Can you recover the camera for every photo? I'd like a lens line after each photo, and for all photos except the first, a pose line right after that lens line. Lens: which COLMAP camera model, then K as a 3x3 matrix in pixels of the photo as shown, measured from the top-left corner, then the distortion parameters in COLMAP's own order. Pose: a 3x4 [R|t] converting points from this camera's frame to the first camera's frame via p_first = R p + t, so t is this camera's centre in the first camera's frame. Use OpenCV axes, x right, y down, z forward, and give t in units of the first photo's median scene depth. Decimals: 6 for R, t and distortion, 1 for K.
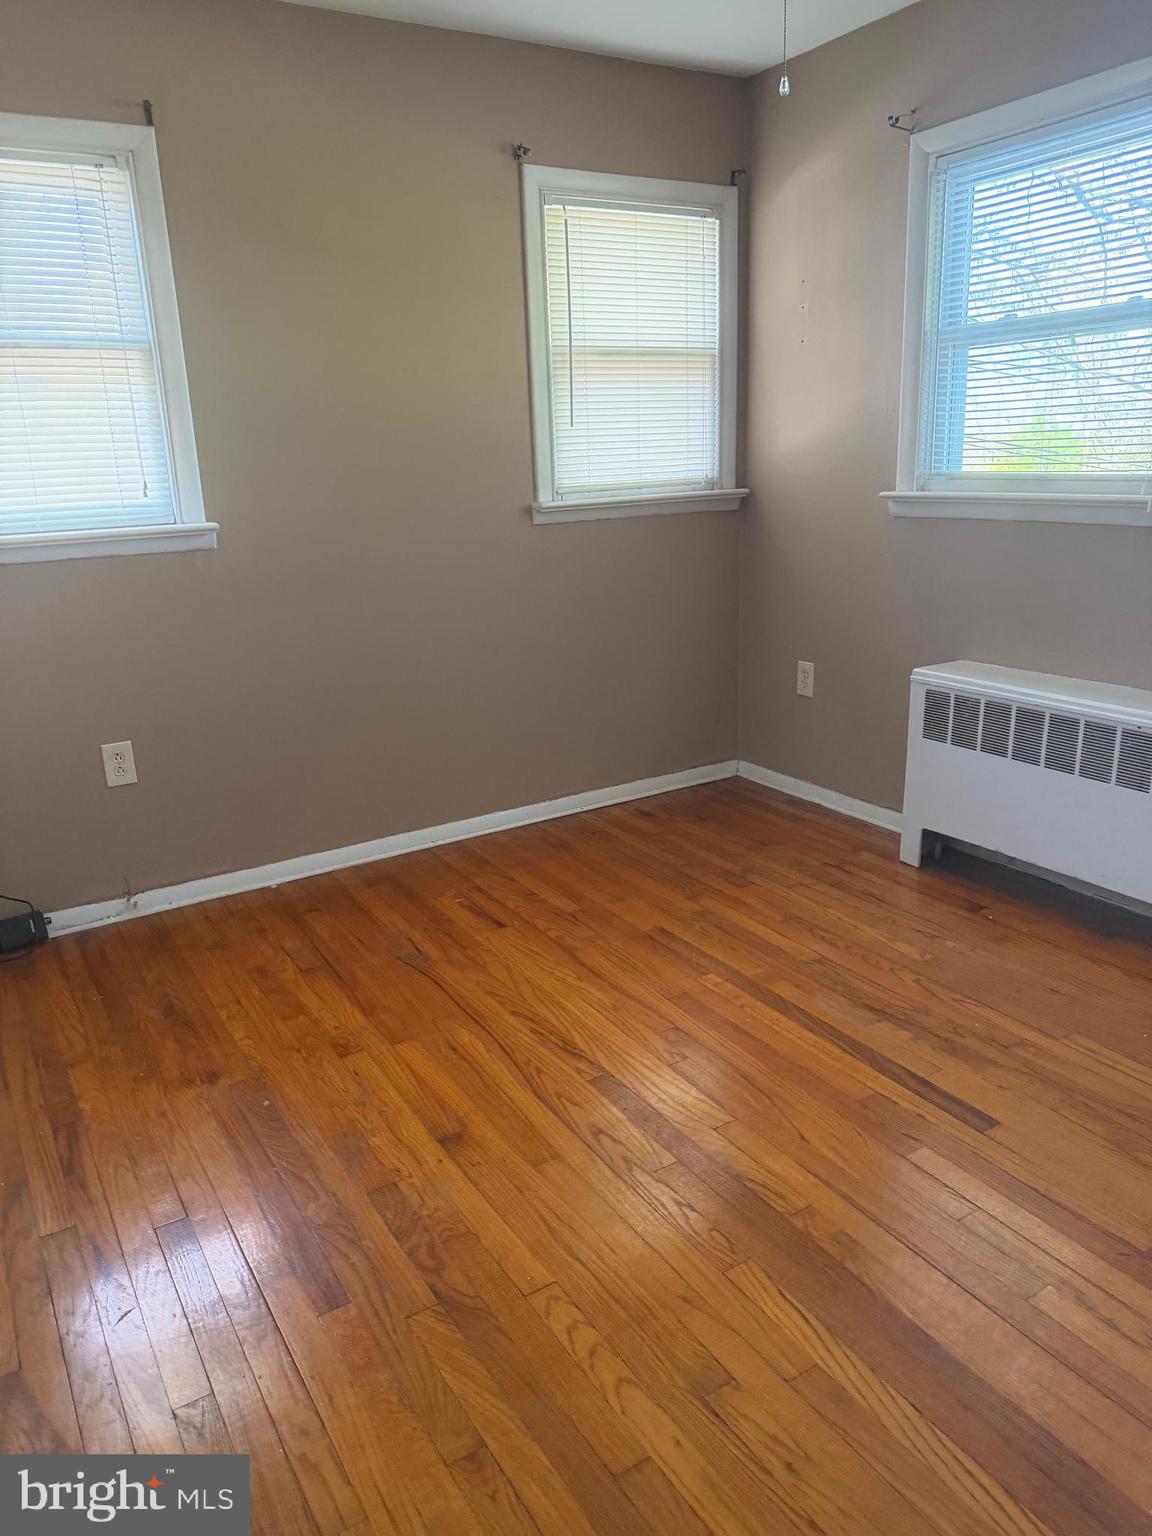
lens RADIAL K [[1076.2, 0, 577.4], [0, 1076.2, 804.2], [0, 0, 1]] dist [0.047648, -0.080928]
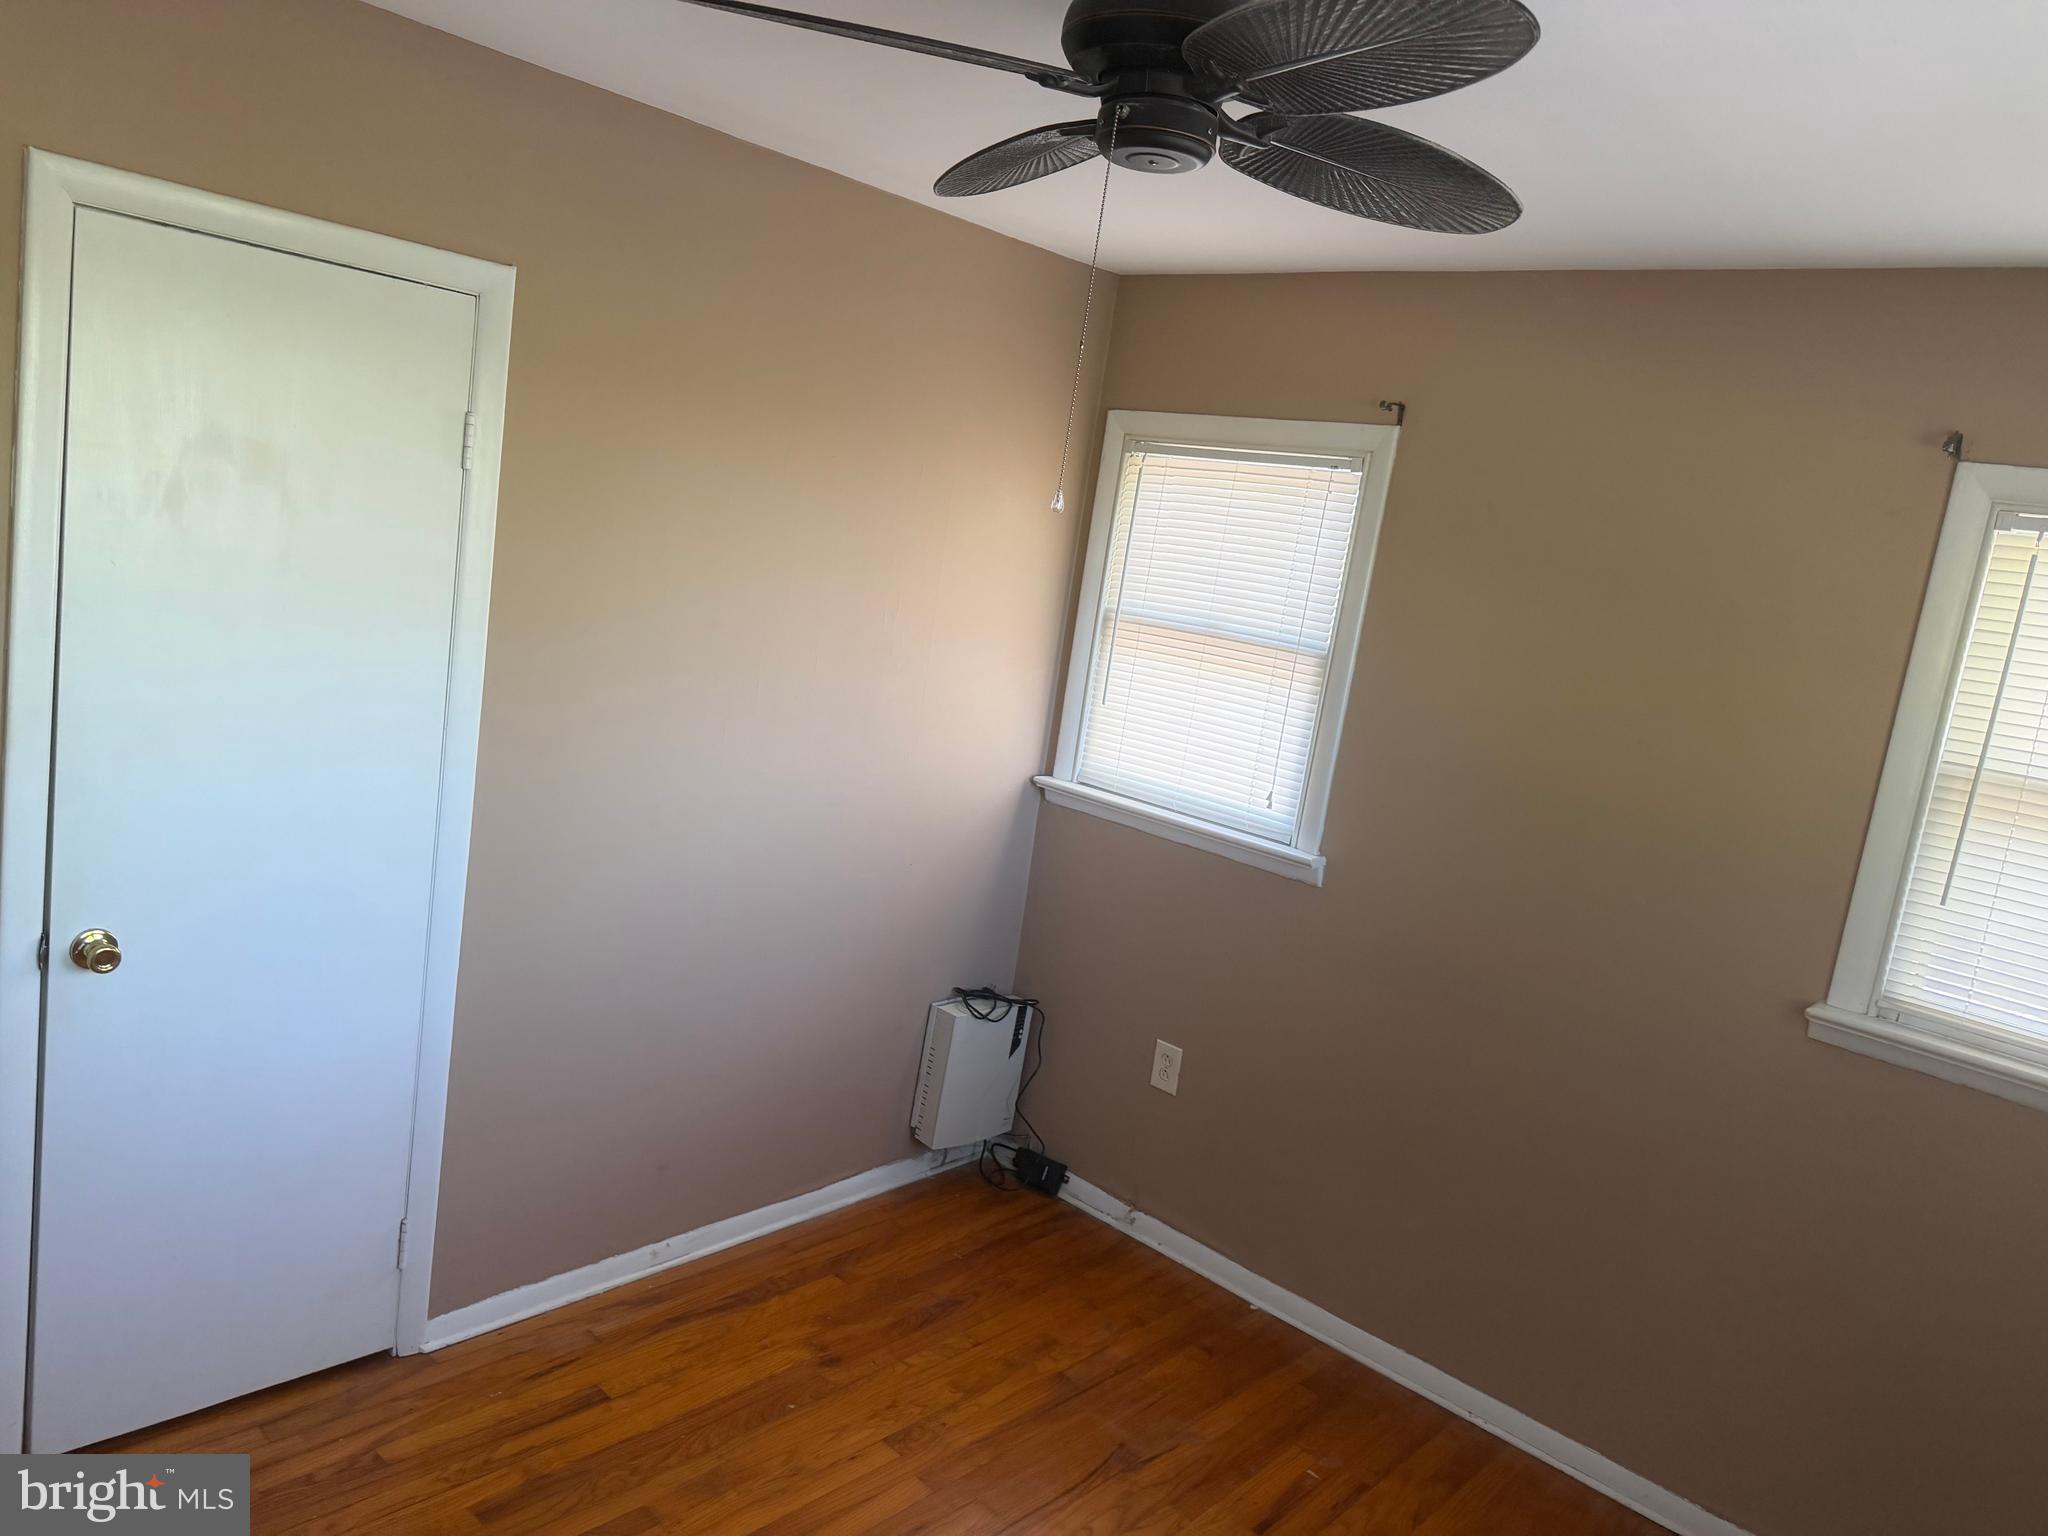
lens RADIAL K [[1434.9, 0, 1024.0], [0, 1434.9, 768.0], [0, 0, 1]] dist [0.047648, -0.080928]
pose [[0.258053, 0.225841, -0.939364, 0.609470], [-0.443603, 0.891442, 0.092457, -0.316435], [0.858268, 0.392846, 0.330223, 0.411492]]
